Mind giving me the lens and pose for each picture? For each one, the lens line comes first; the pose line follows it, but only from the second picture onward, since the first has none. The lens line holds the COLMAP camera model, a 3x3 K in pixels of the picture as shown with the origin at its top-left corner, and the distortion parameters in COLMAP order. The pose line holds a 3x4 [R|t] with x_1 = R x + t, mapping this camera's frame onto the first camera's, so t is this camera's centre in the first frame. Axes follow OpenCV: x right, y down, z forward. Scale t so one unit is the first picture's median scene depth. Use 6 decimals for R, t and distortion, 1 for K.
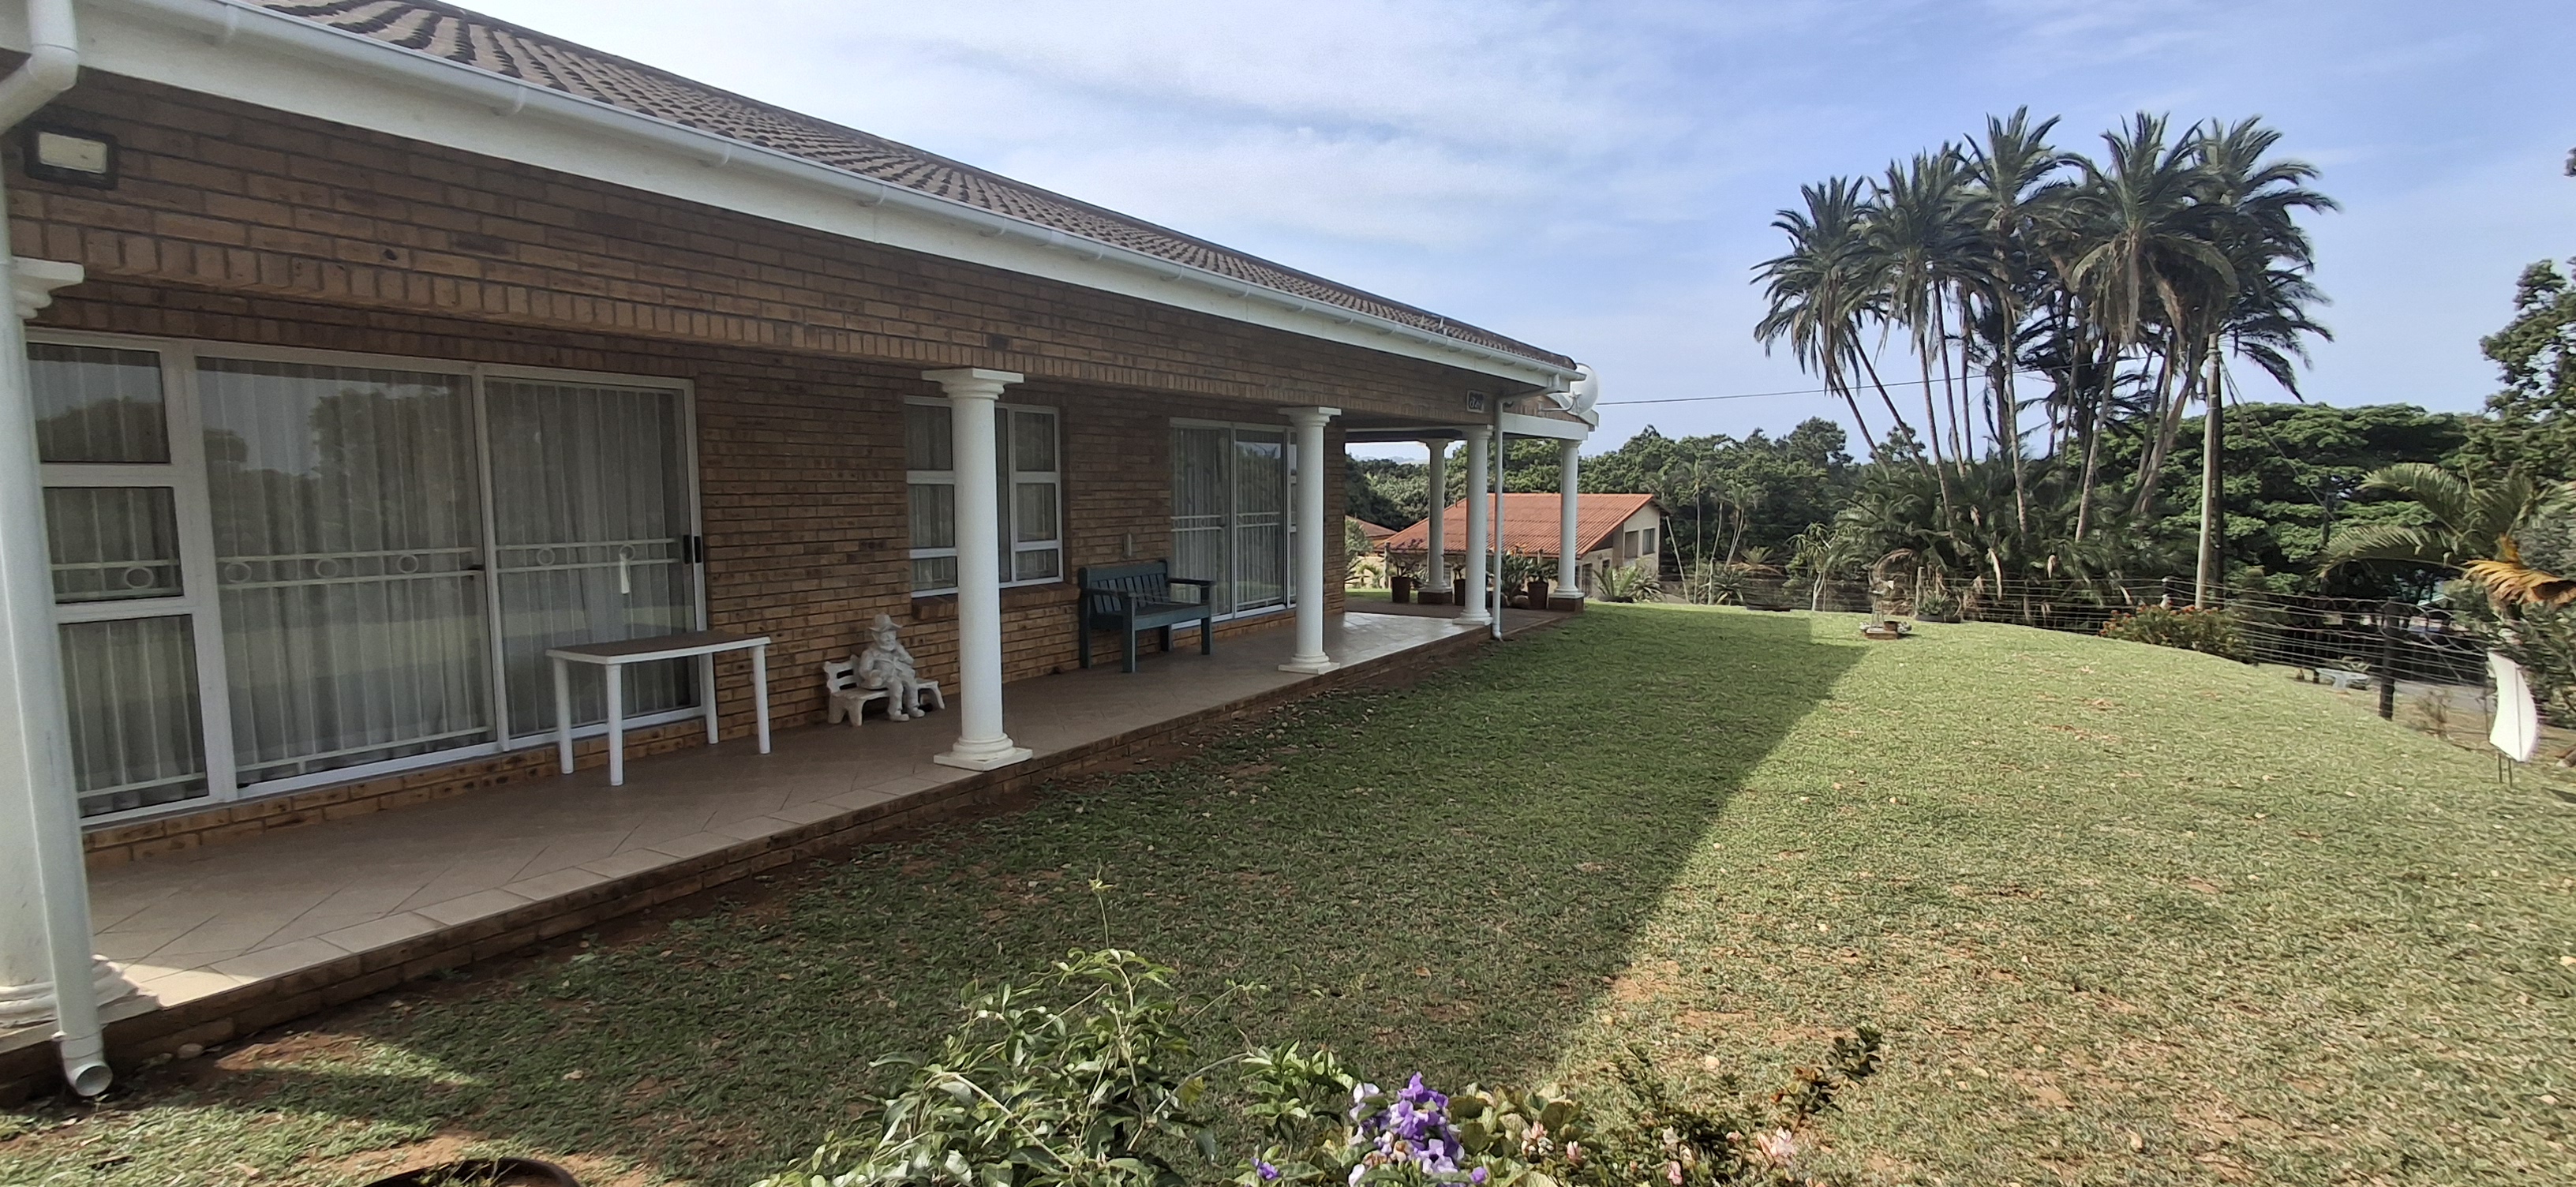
lens RADIAL K [[1185.7, 0, 1300.0], [0, 1185.7, 600.5], [0, 0, 1]] dist [-0.002514, 0.006059]
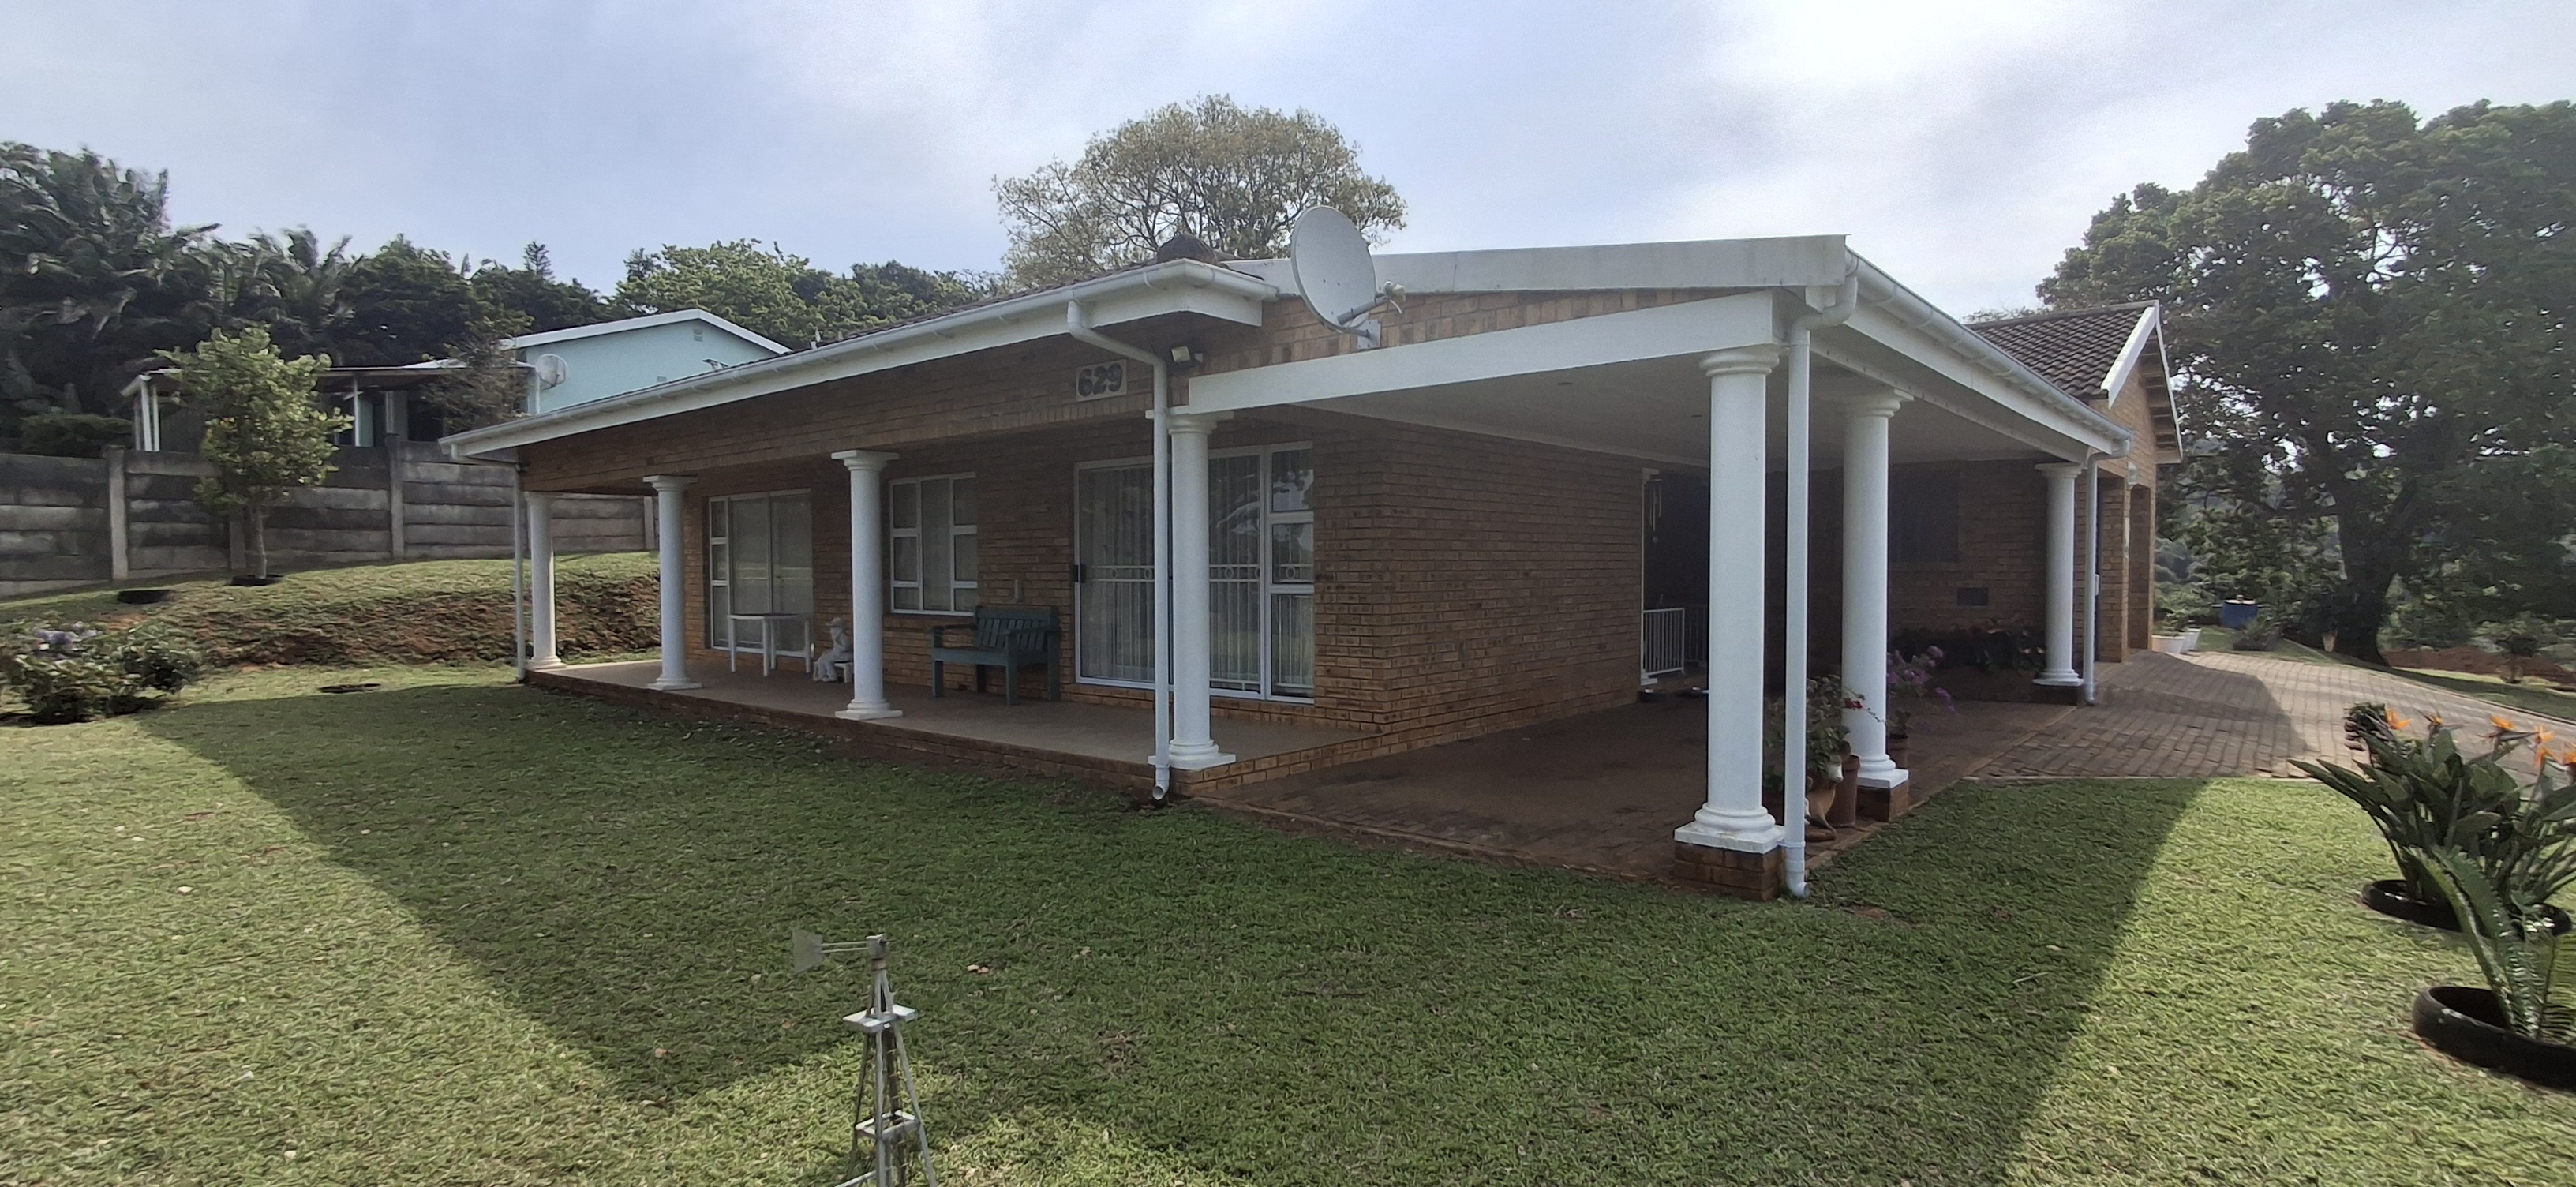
lens RADIAL K [[1185.7, 0, 1300.0], [0, 1185.7, 600.5], [0, 0, 1]] dist [-0.002514, 0.006059]
pose [[-0.201321, 0.073683, -0.976750, 0.937975], [-0.044570, 0.995445, 0.084280, -0.151497], [0.978511, 0.060501, -0.197120, 1.589693]]
